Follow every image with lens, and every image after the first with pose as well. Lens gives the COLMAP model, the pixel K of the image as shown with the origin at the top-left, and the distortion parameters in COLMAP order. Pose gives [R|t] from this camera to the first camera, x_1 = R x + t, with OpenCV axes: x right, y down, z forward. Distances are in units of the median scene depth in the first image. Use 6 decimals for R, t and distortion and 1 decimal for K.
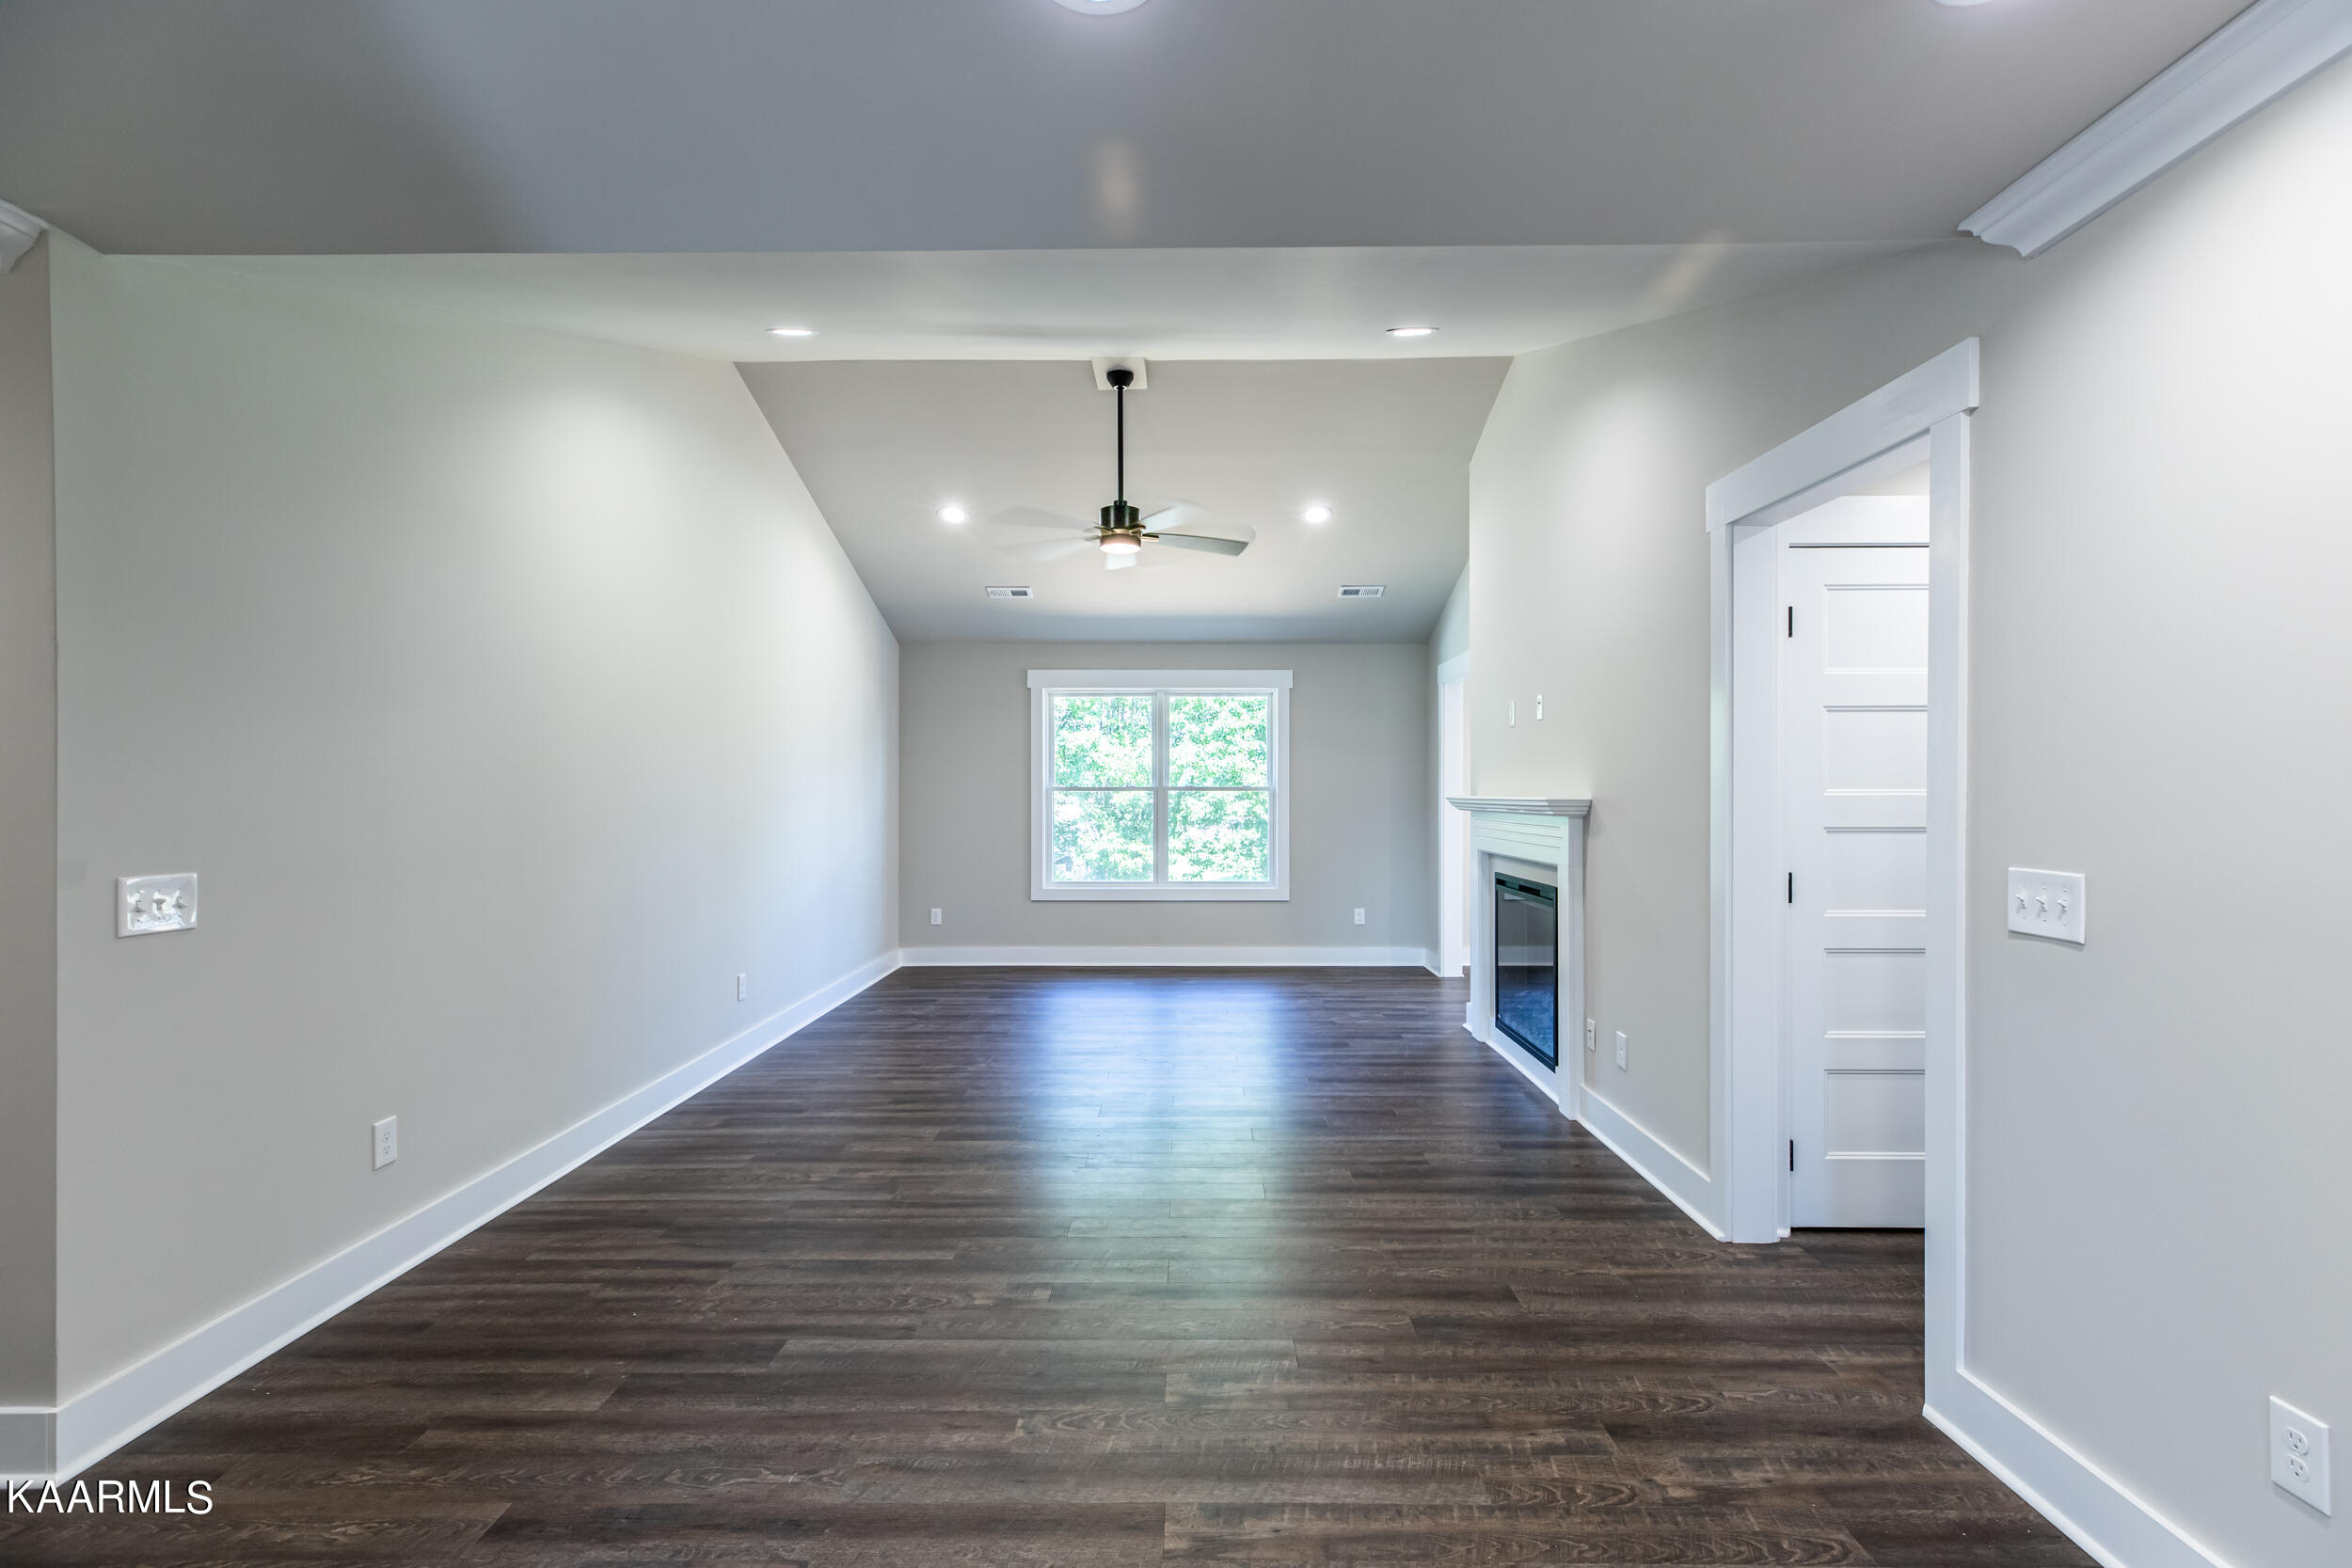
lens RADIAL K [[1060.4, 0, 1163.1], [0, 1060.4, 815.1], [0, 0, 1]] dist [0.008690, -0.001331]
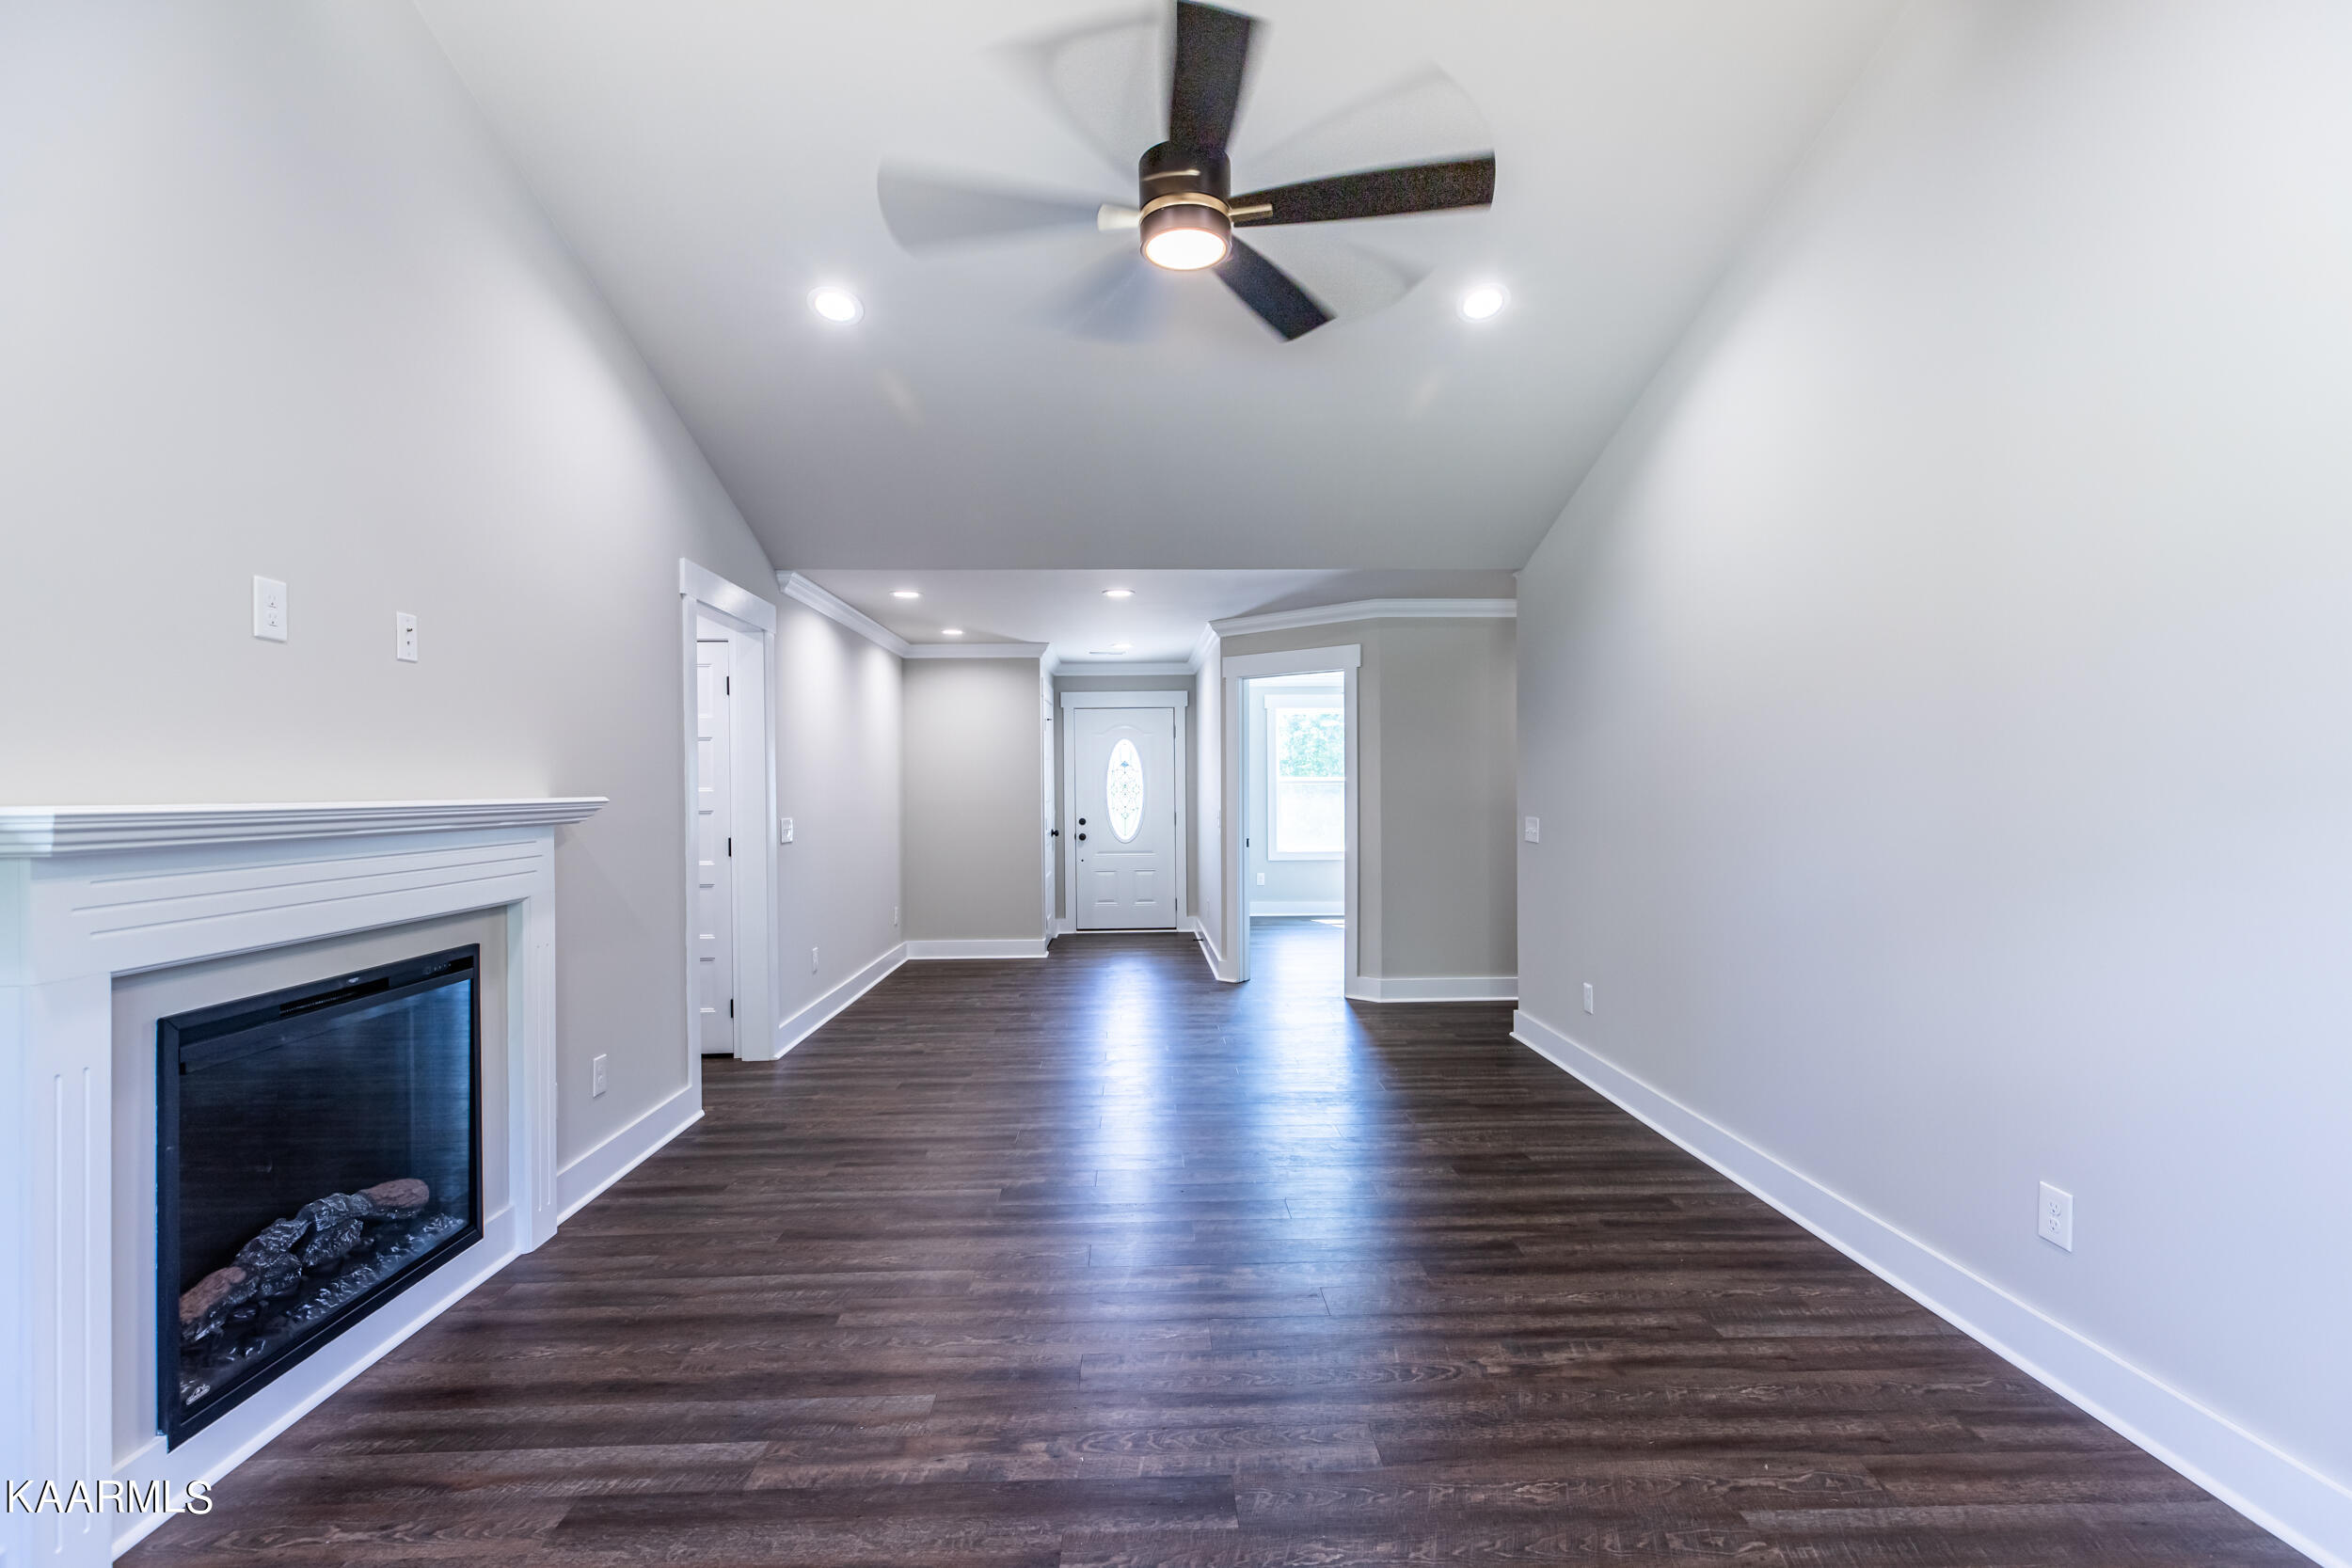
lens RADIAL K [[1060.4, 0, 1167.7], [0, 1060.4, 789.3], [0, 0, 1]] dist [0.008690, -0.001331]
pose [[-0.998278, 0.008968, -0.057978, -0.003411], [0.007473, 0.999635, 0.025945, -0.046493], [0.058189, 0.025467, -0.997981, 2.140242]]
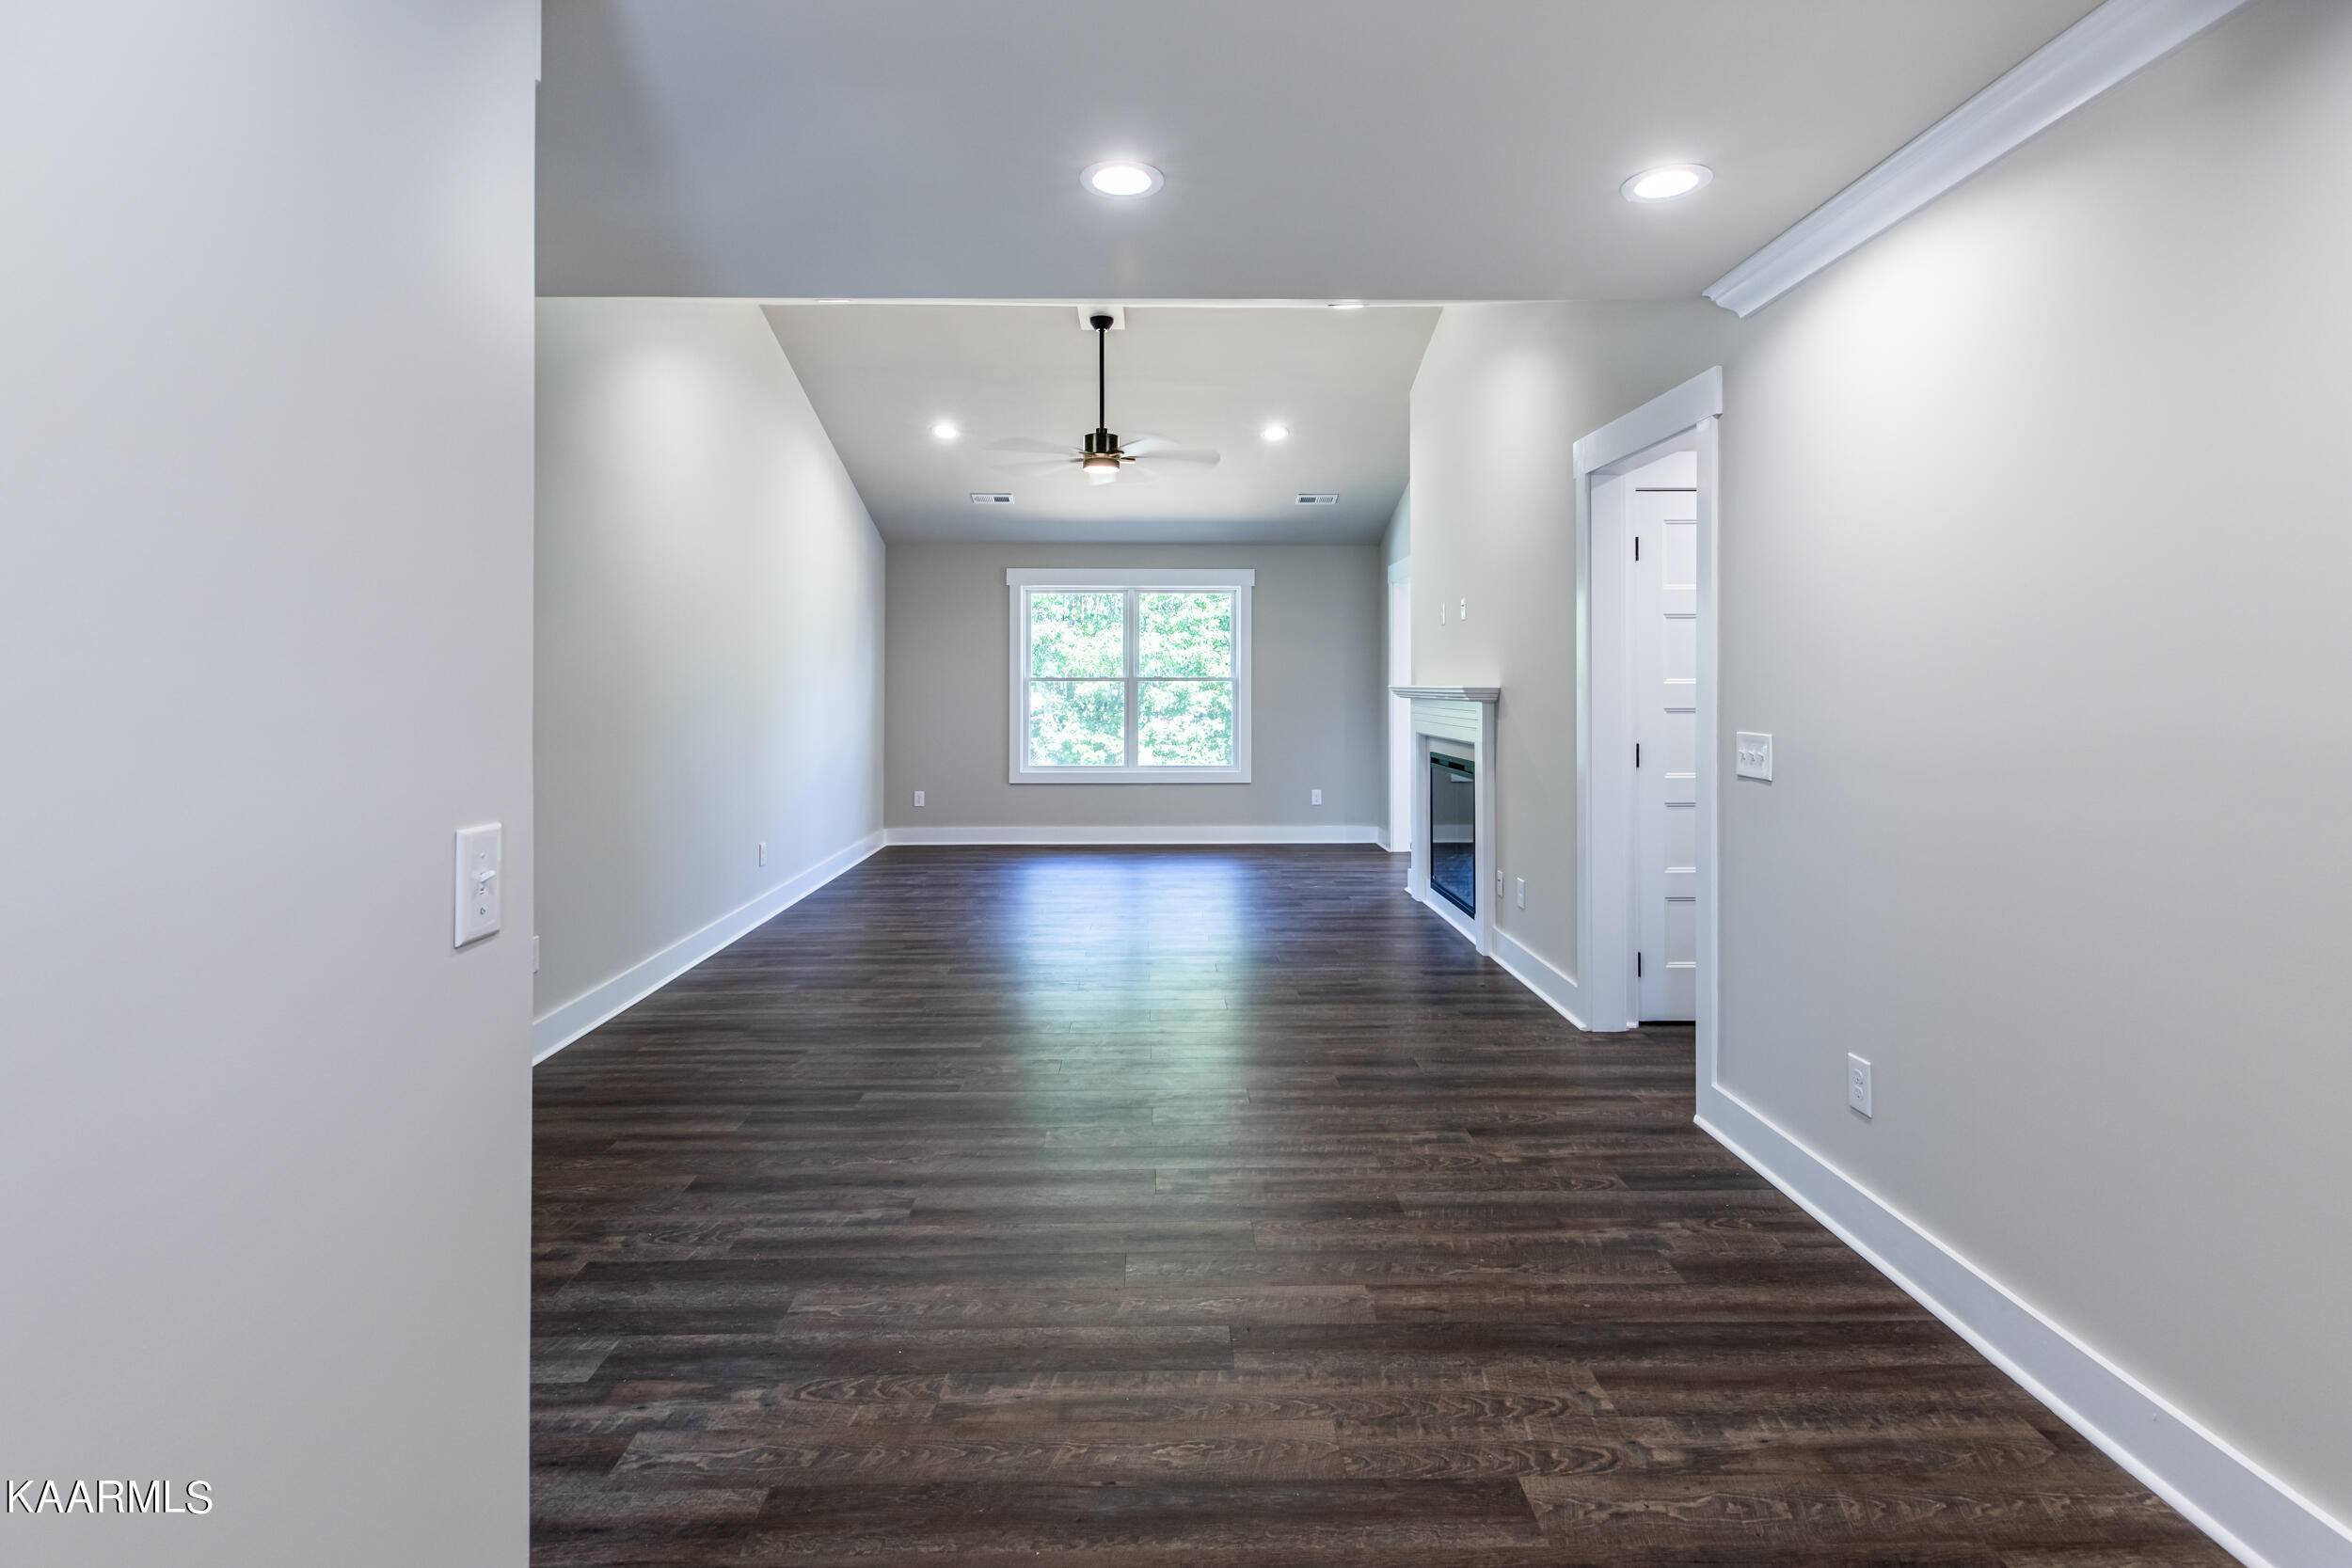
lens RADIAL K [[1060.4, 0, 1070.9], [0, 1060.4, 699.0], [0, 0, 1]] dist [0.008690, -0.001331]
pose [[0.998596, 0.001332, -0.052956, -0.017416], [-0.001673, 0.999978, -0.006403, 0.006256], [0.052946, 0.006482, 0.998576, -0.214020]]
